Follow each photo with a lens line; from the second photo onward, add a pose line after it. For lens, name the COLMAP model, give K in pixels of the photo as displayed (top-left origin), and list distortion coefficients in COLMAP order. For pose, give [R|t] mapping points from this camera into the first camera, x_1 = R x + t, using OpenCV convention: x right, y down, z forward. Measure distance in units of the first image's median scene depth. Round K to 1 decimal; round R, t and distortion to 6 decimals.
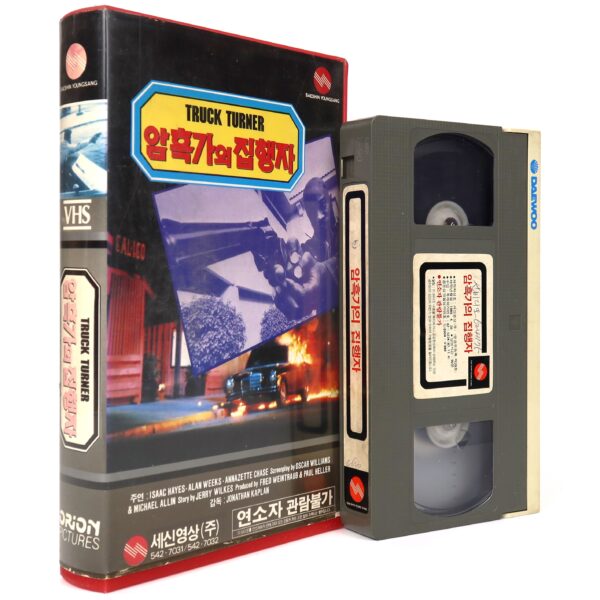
lens RADIAL K [[1038.8, 0, 300.0], [0, 1038.8, 300.0], [0, 0, 1]] dist [-0.017729, -0.054025]
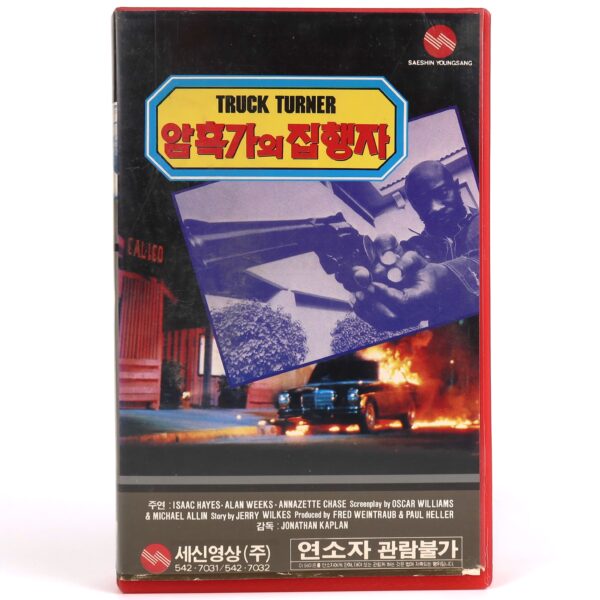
lens RADIAL K [[1038.8, 0, 300.0], [0, 1038.8, 300.0], [0, 0, 1]] dist [-0.017729, -0.054025]
pose [[0.704607, 0.031994, -0.708876, 0.588485], [-0.020049, 0.999482, 0.025182, -0.028599], [0.709314, -0.003531, 0.704883, 0.380865]]
